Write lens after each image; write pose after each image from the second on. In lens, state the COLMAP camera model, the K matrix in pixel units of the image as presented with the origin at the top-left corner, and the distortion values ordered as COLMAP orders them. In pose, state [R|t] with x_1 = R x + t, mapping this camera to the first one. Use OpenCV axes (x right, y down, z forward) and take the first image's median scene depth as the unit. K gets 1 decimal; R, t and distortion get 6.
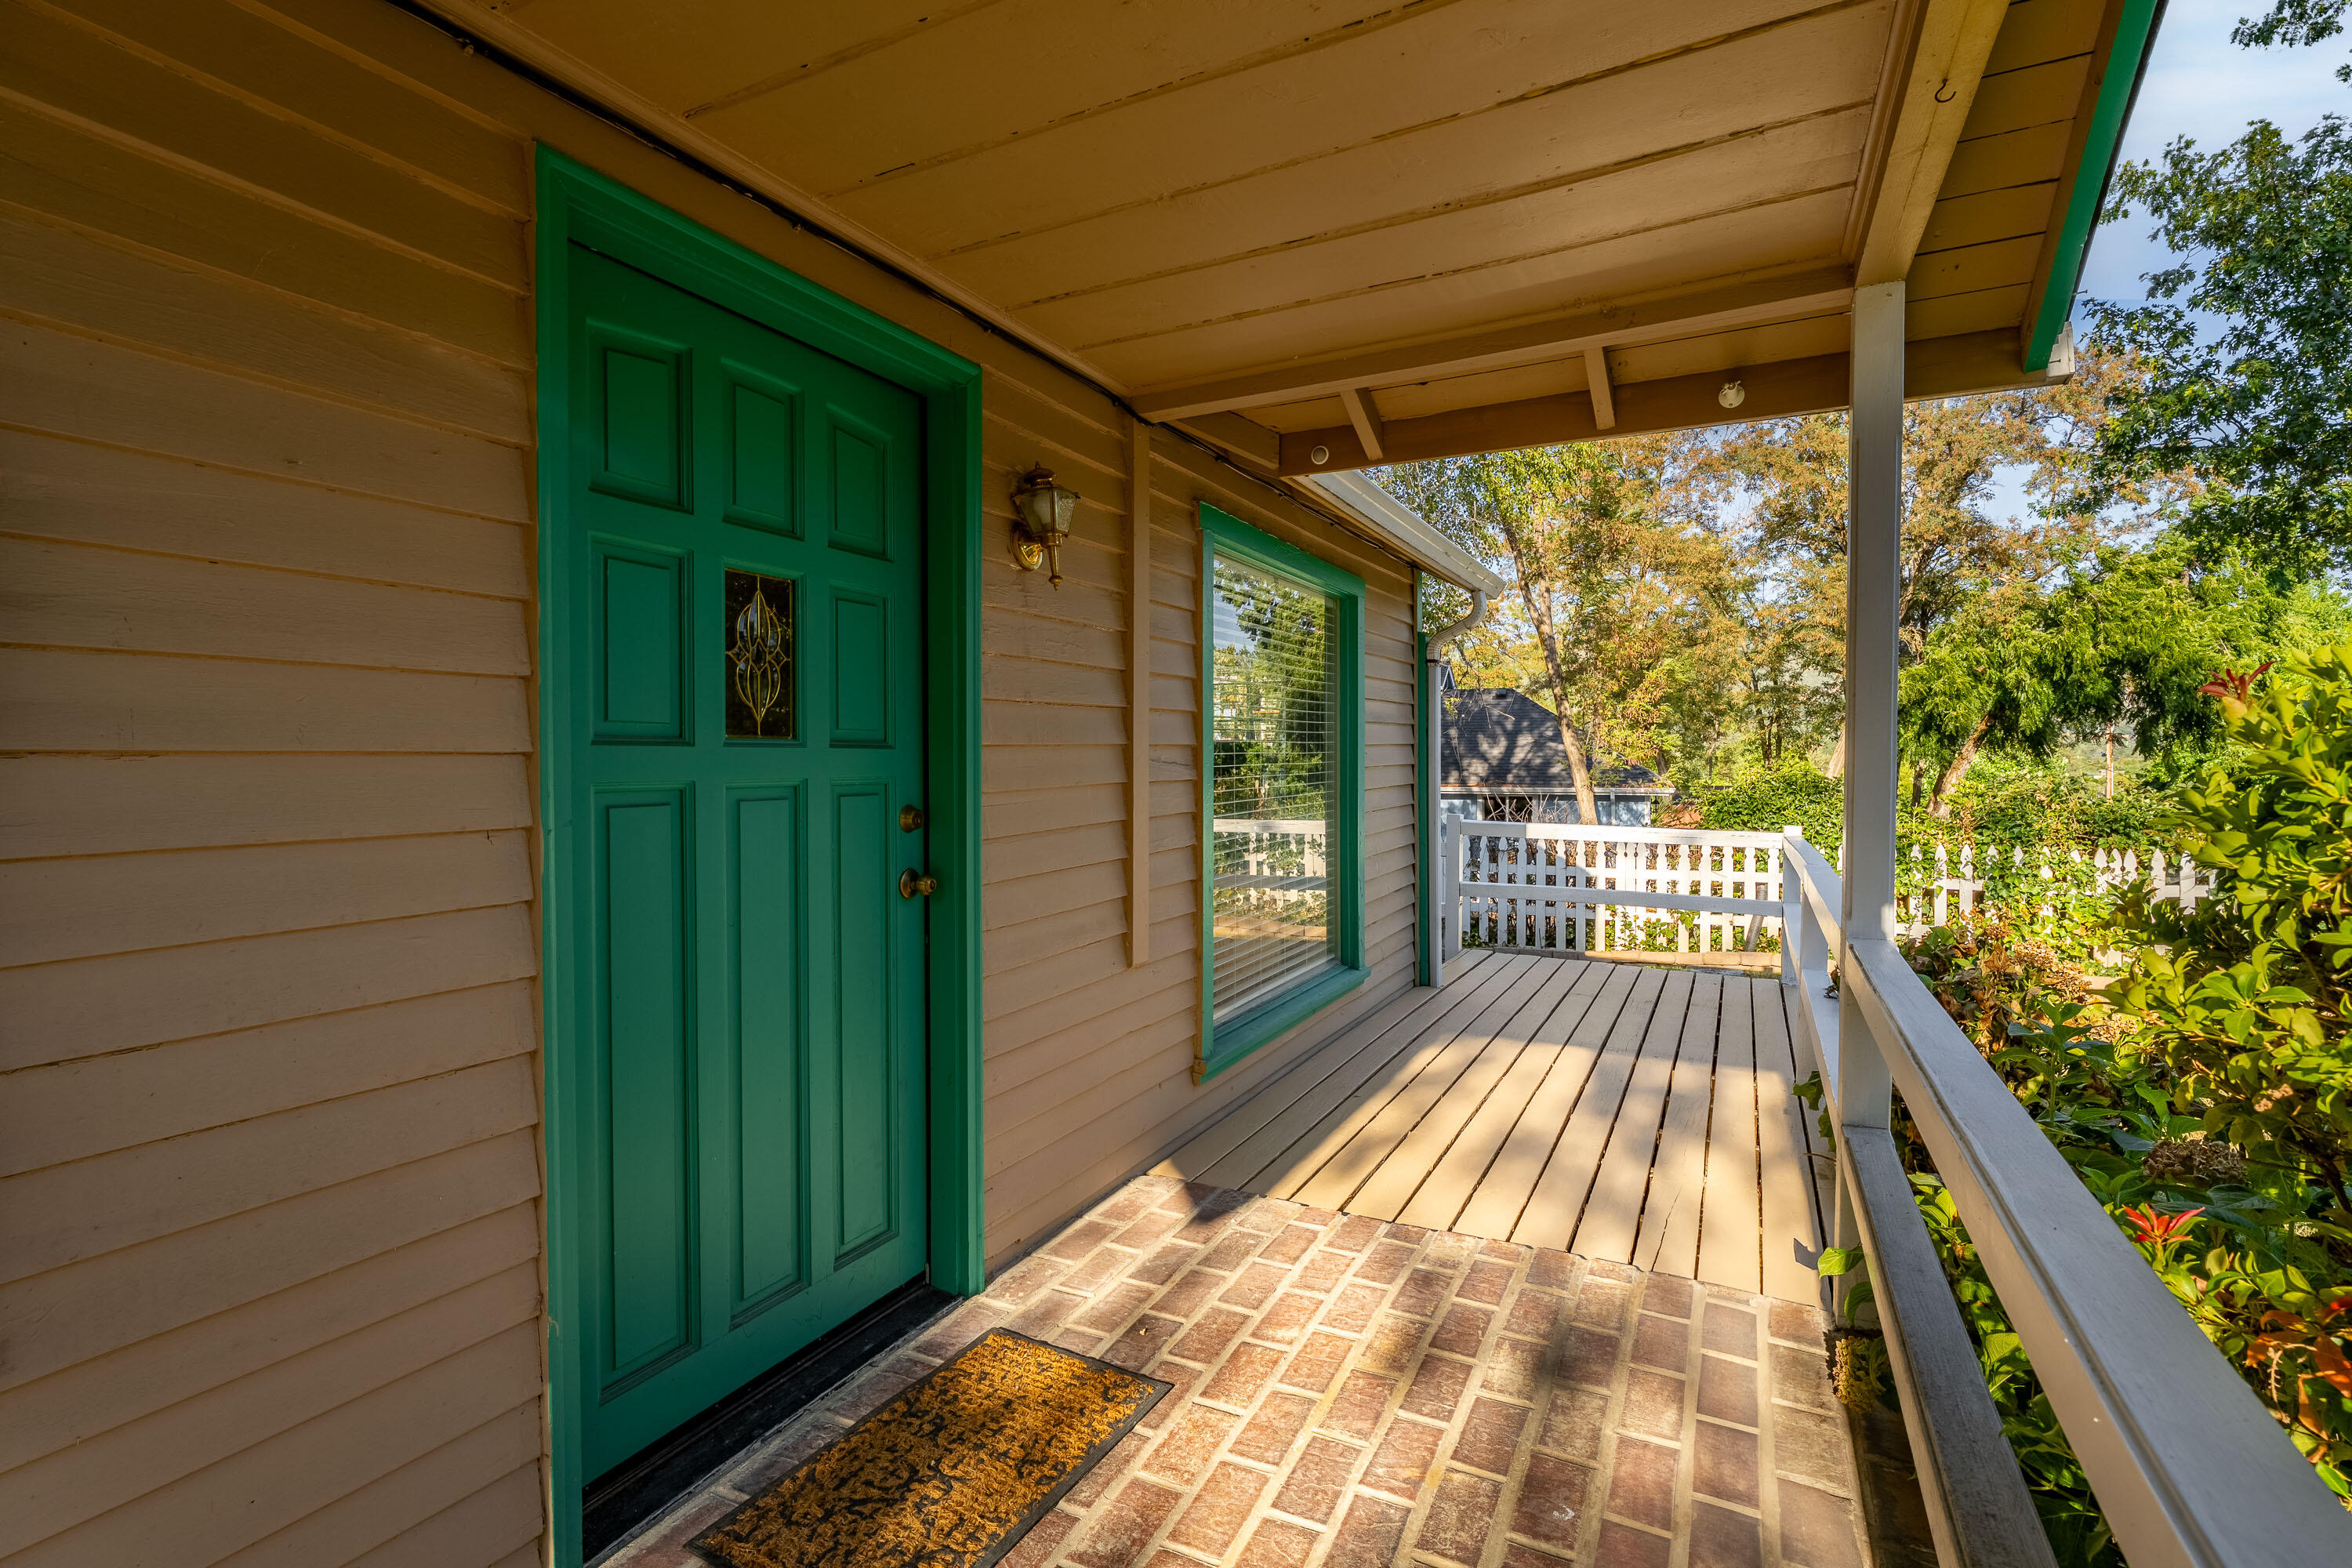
lens RADIAL K [[1086.7, 0, 1176.0], [0, 1086.7, 779.2], [0, 0, 1]] dist [0.002801, -0.000241]
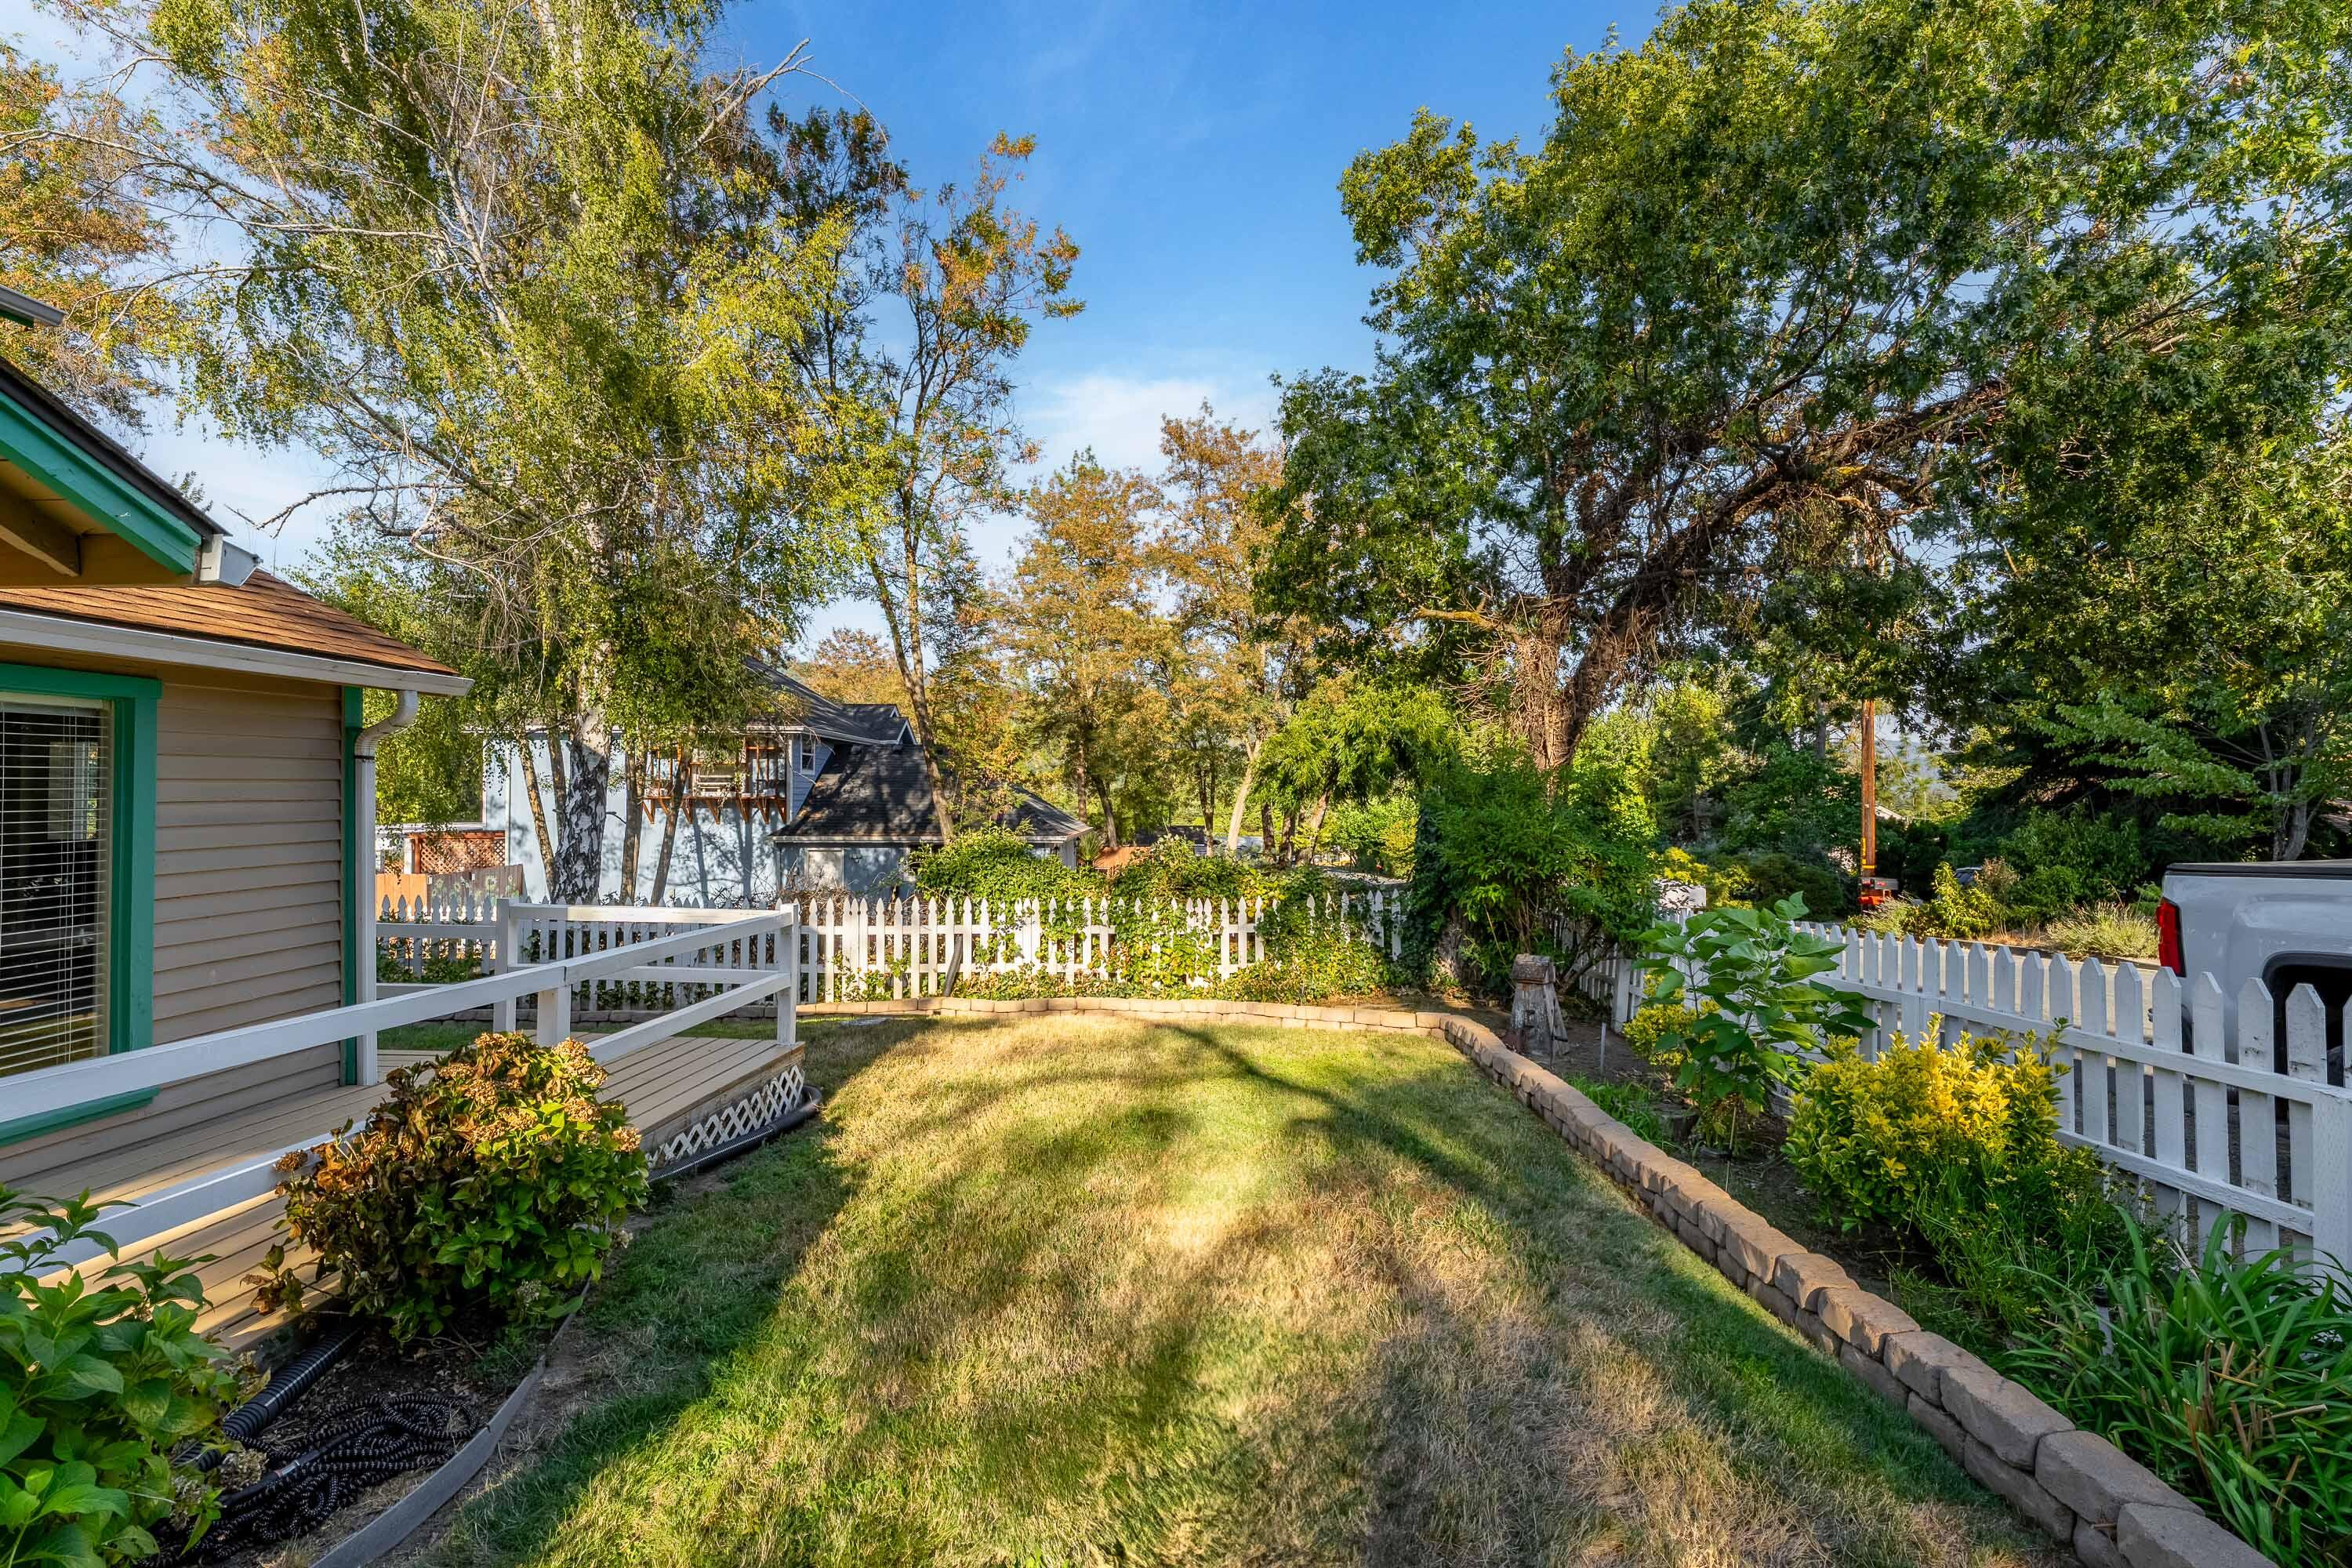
lens RADIAL K [[1012.9, 0, 1179.8], [0, 1012.9, 779.5], [0, 0, 1]] dist [-0.009712, -0.000227]
pose [[0.917083, 0.010691, 0.398552, 0.314191], [0.004383, 0.999310, -0.036891, -0.027645], [-0.398671, 0.035579, 0.916403, -0.082728]]
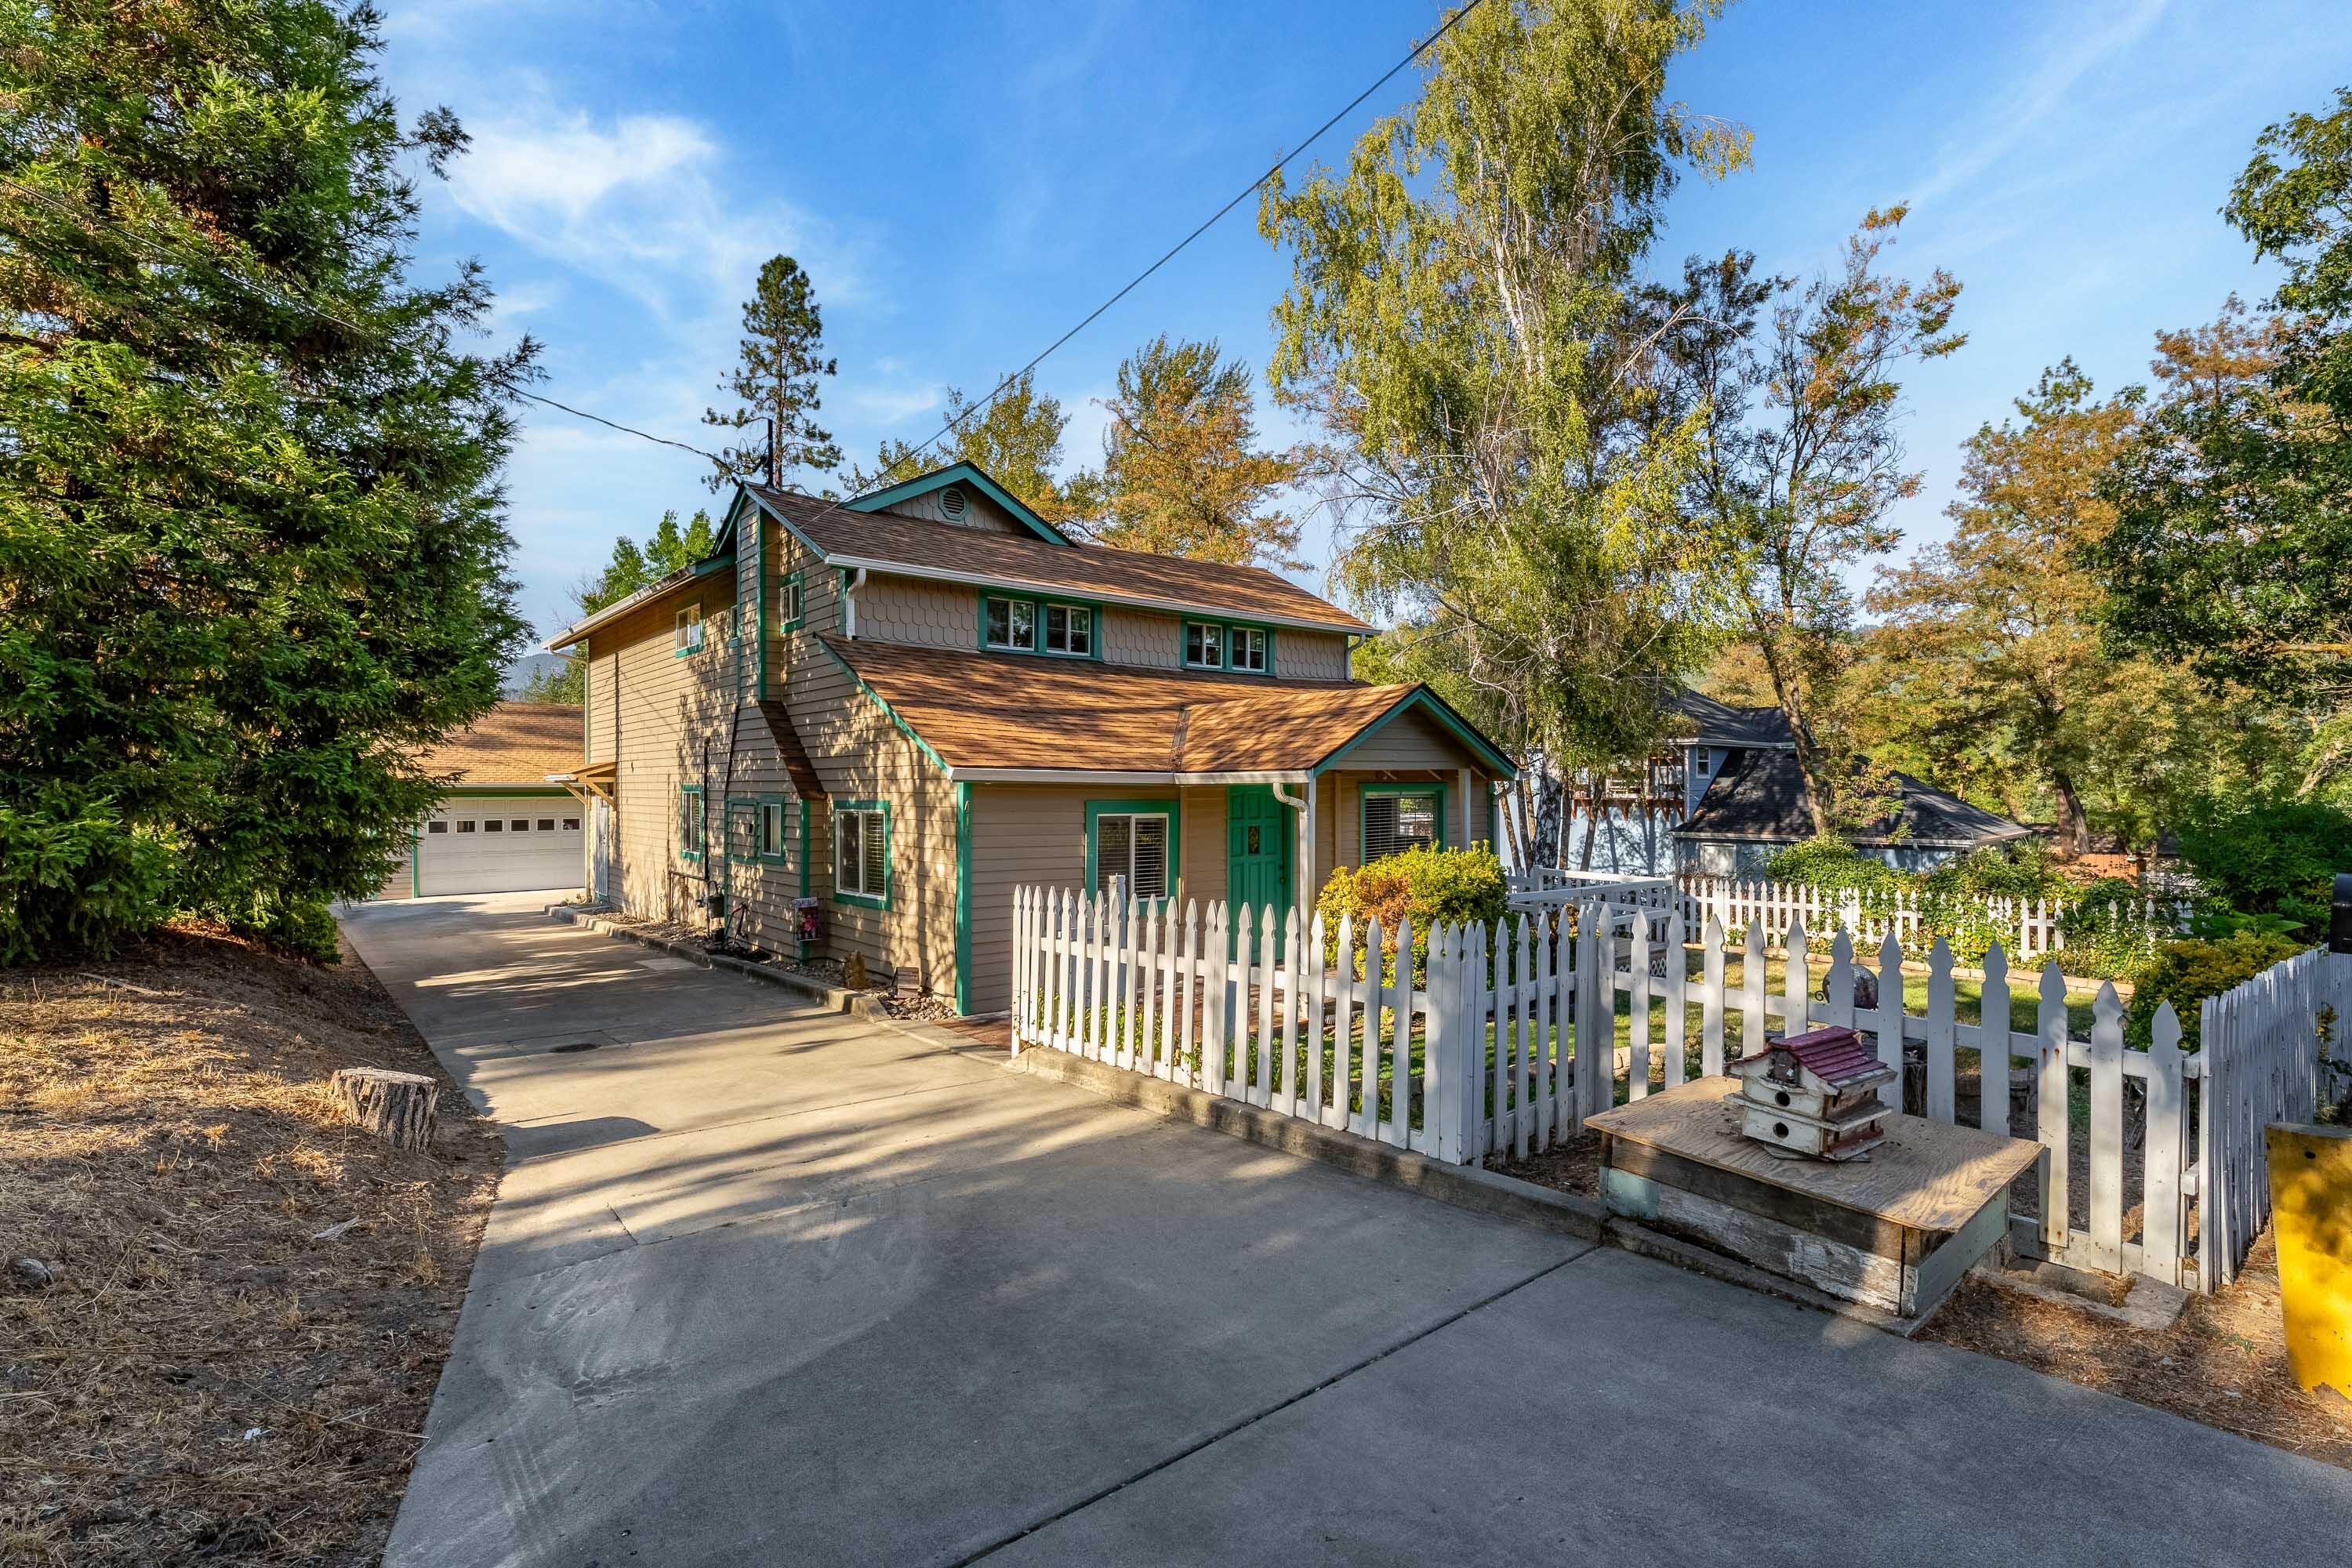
lens RADIAL K [[1086.7, 0, 1176.0], [0, 1086.7, 783.2], [0, 0, 1]] dist [0.002801, -0.000241]
pose [[0.918517, -0.001111, -0.395379, 0.312689], [-0.006000, 0.999842, -0.016750, -0.064422], [0.395335, 0.017757, 0.918365, -0.905977]]
